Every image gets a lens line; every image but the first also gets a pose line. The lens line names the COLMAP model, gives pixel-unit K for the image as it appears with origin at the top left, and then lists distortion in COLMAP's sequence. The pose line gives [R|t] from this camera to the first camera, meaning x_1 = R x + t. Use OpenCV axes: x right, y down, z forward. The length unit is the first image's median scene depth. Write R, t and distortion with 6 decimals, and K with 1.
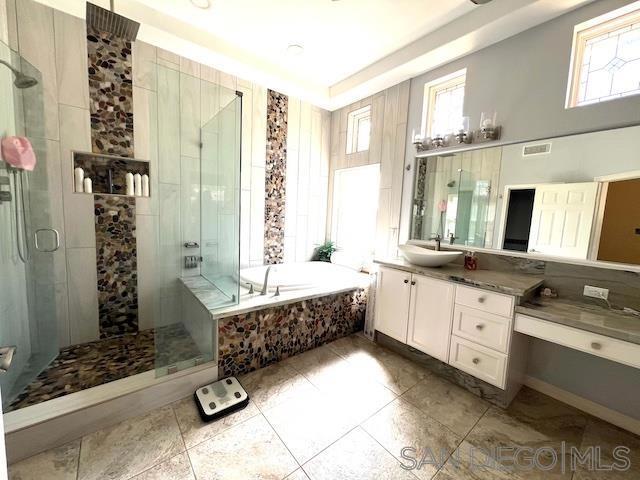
lens RADIAL K [[256.6, 0, 319.1], [0, 256.6, 243.0], [0, 0, 1]] dist [-0.004326, 0.000435]
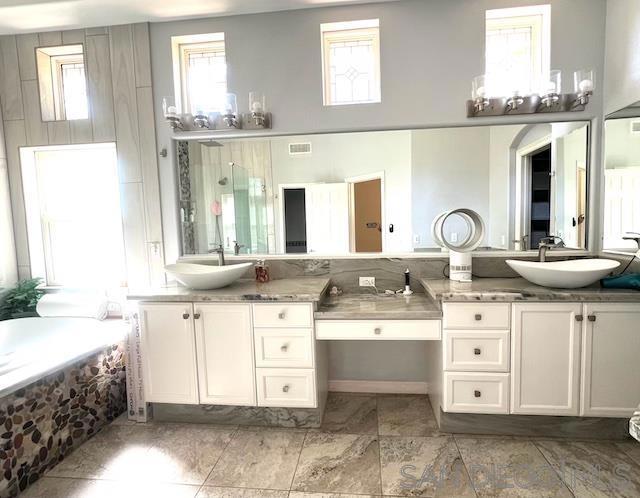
lens RADIAL K [[306.1, 0, 321.1], [0, 306.1, 252.1], [0, 0, 1]] dist [-0.004657, 0.001873]
pose [[0.698913, -0.118950, 0.705246, 0.034293], [0.133867, 0.990403, 0.034381, -0.000824], [-0.702567, 0.070380, 0.708129, 0.150706]]
